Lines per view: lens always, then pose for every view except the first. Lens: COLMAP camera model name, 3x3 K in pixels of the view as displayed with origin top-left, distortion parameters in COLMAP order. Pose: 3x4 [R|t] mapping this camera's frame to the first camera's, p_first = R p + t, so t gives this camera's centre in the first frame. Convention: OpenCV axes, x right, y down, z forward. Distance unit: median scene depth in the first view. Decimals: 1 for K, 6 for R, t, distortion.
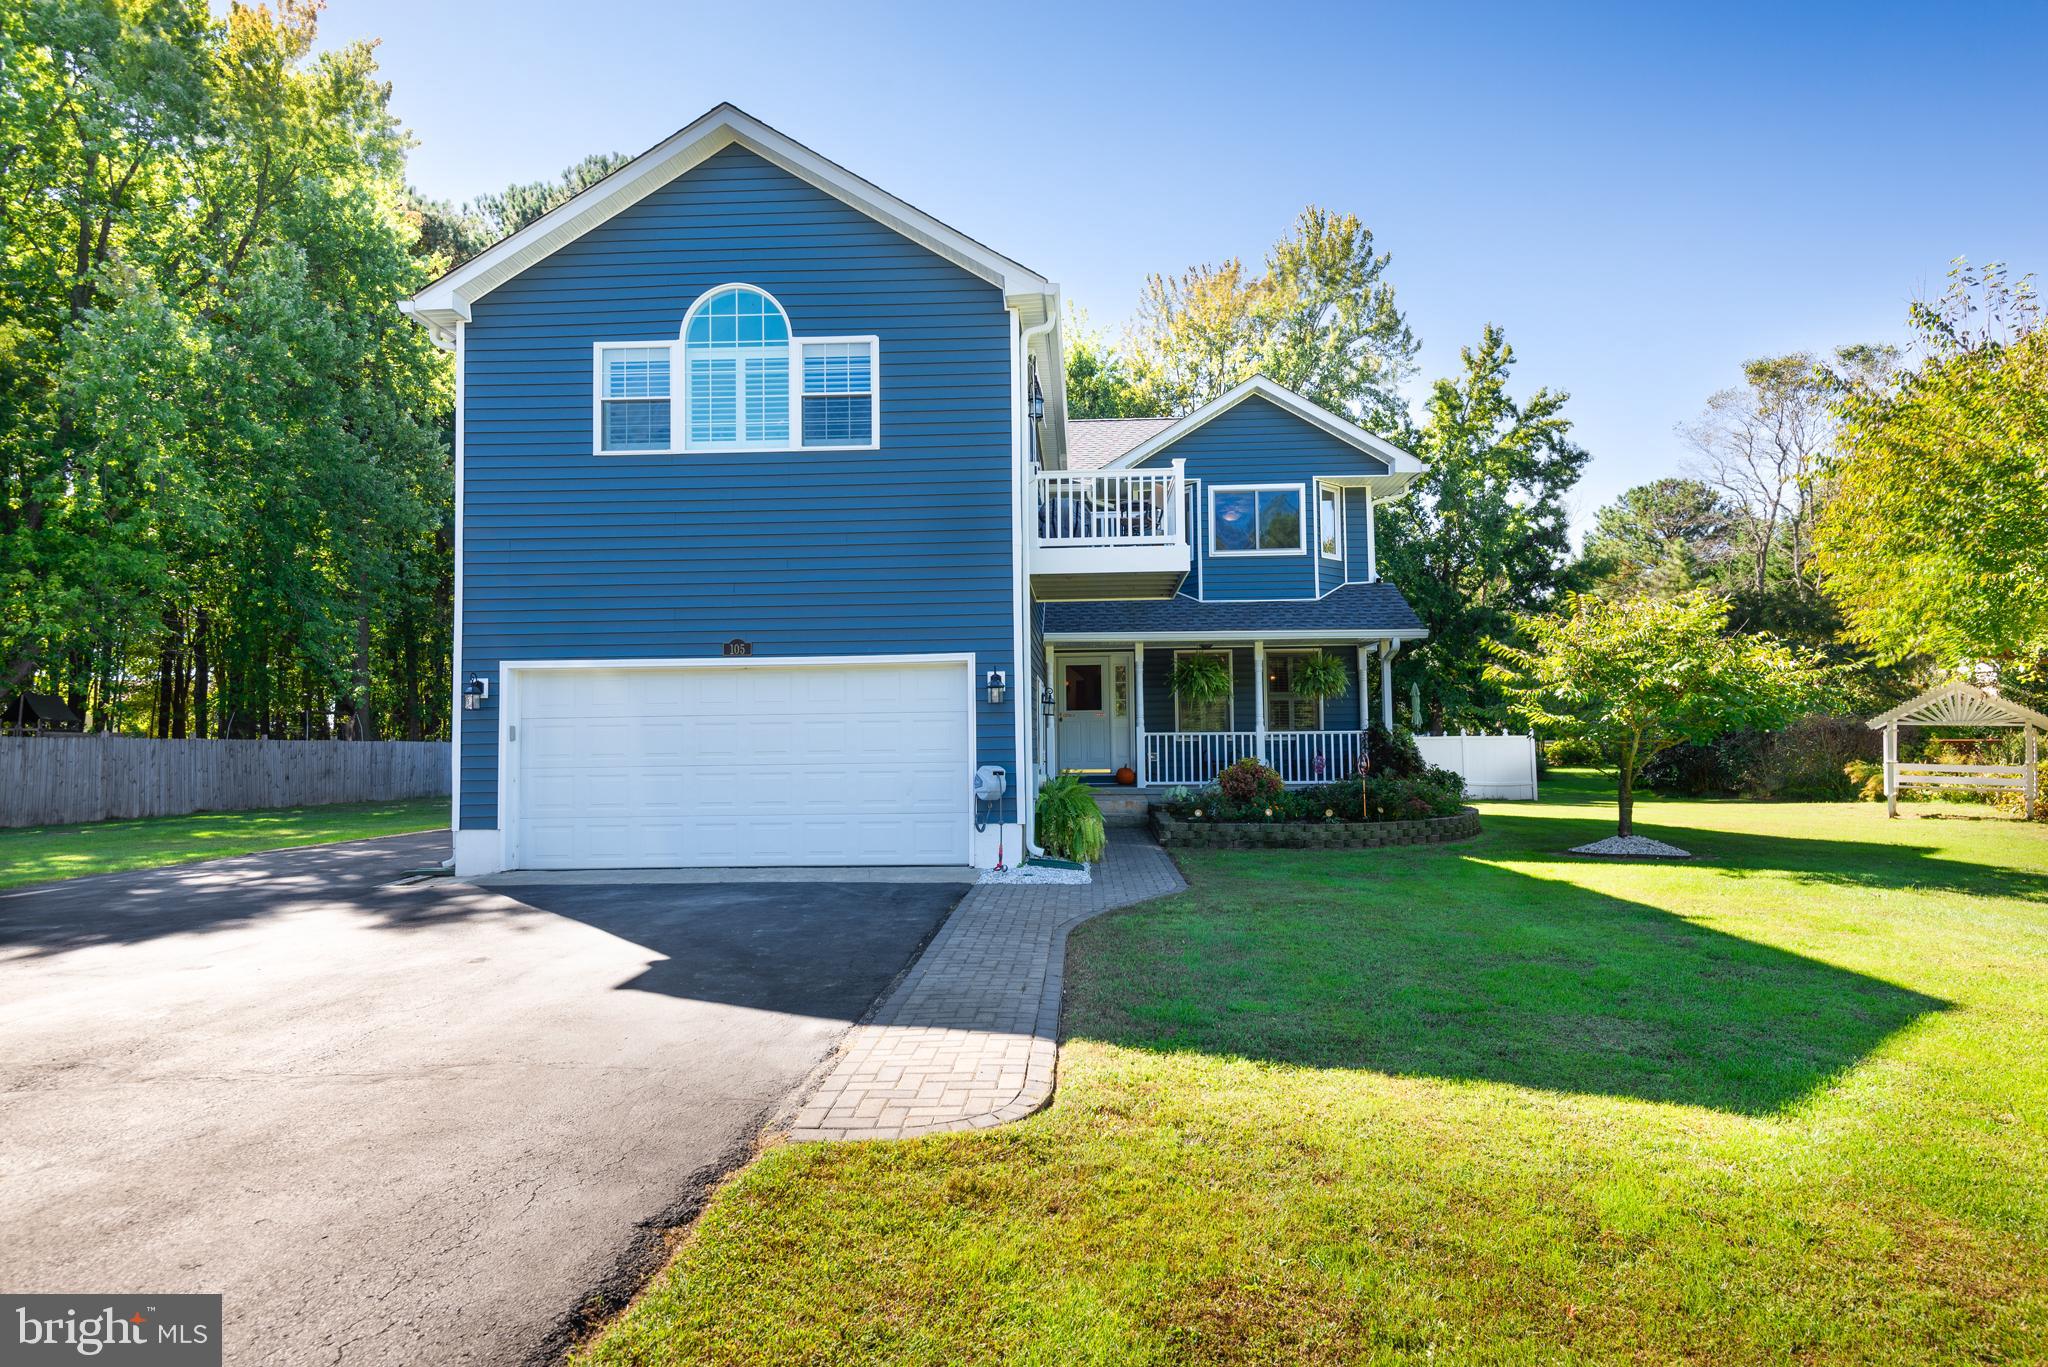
lens RADIAL K [[1103.0, 0, 1024.0], [0, 1103.0, 683.5], [0, 0, 1]] dist [0.001345, -0.000004]
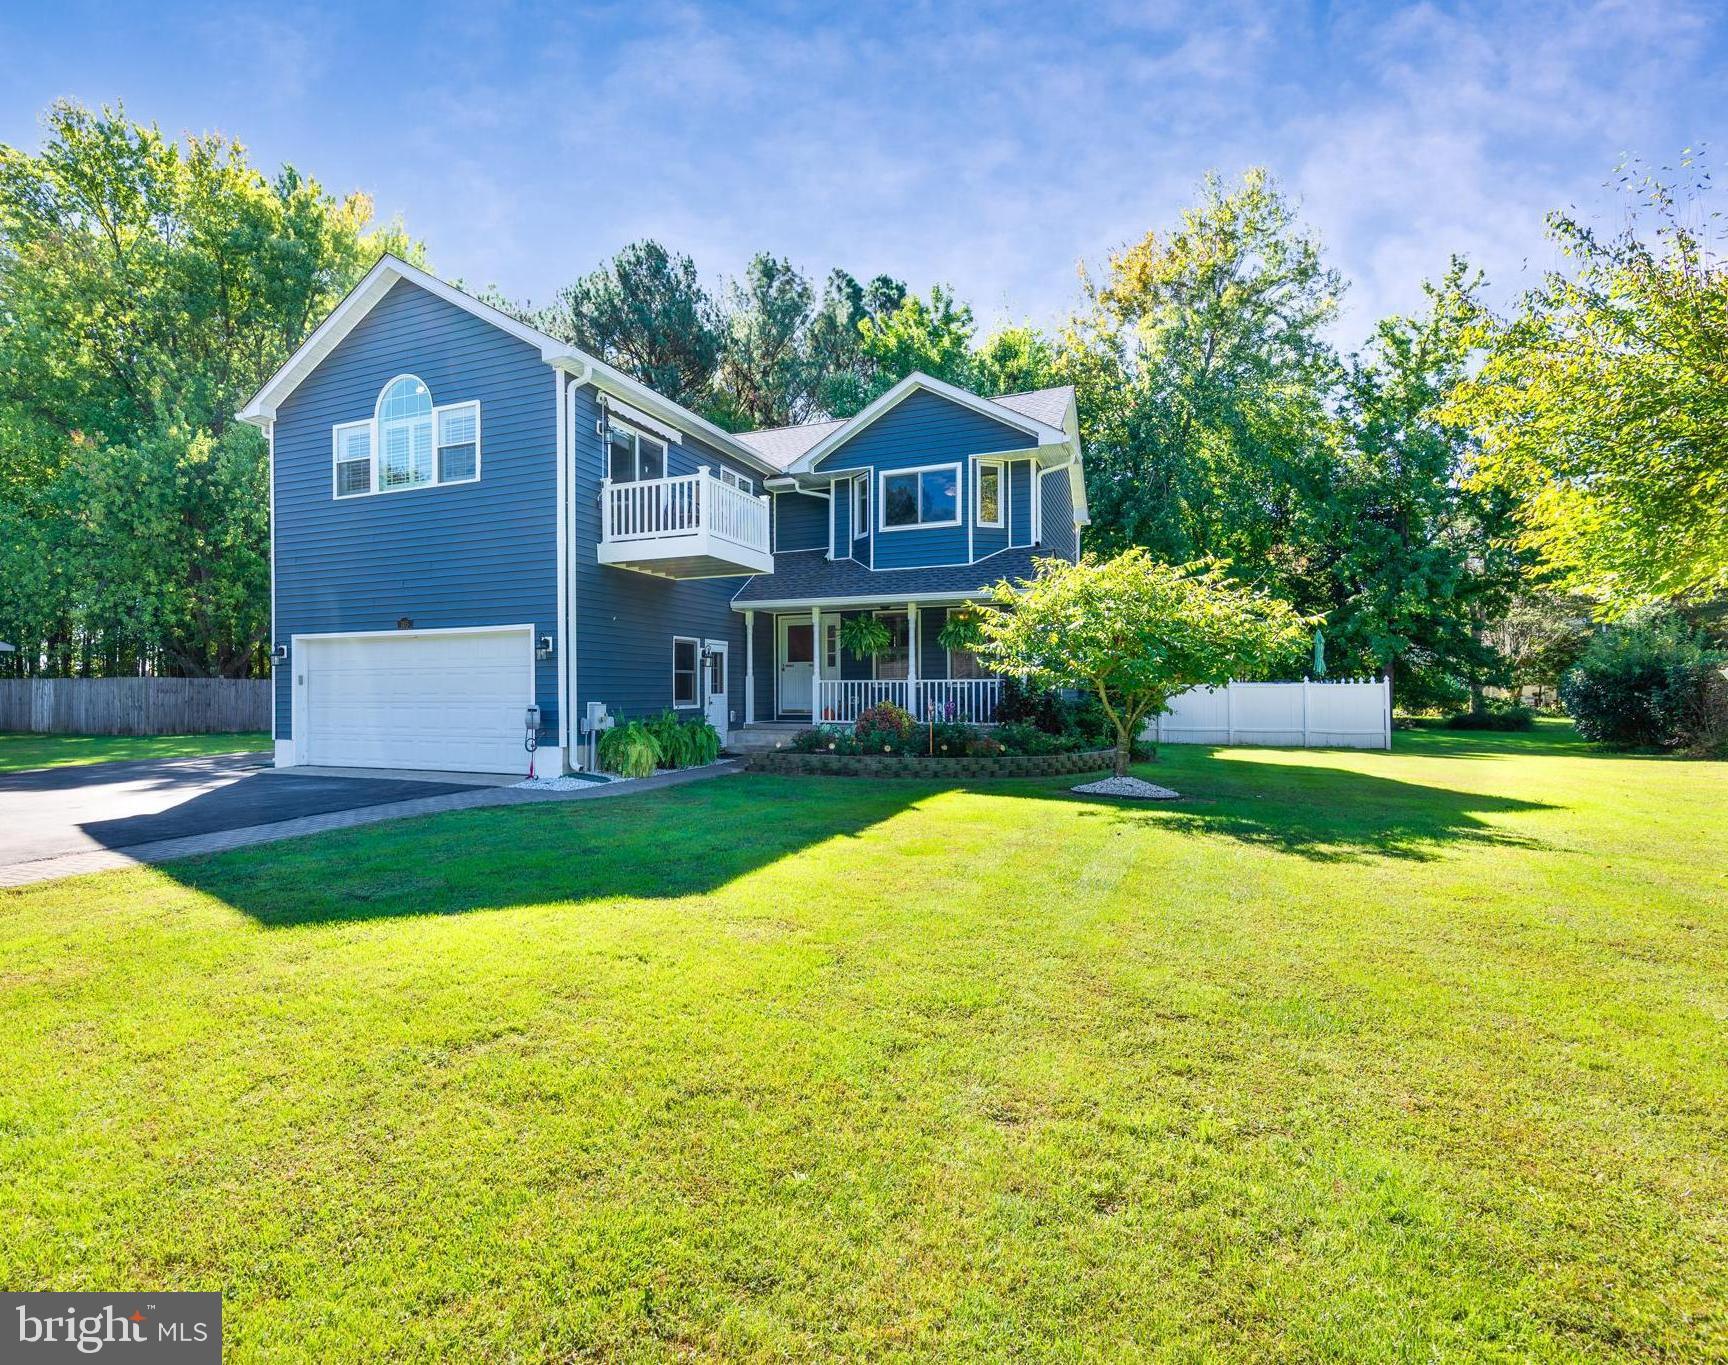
lens RADIAL K [[989.4, 0, 864.0], [0, 989.4, 682.5], [0, 0, 1]] dist [0.002428, 0.000278]
pose [[0.917619, 0.005265, -0.397427, 0.620188], [0.015616, 0.998663, 0.049286, -0.006453], [0.397155, -0.051432, 0.916309, 0.011601]]
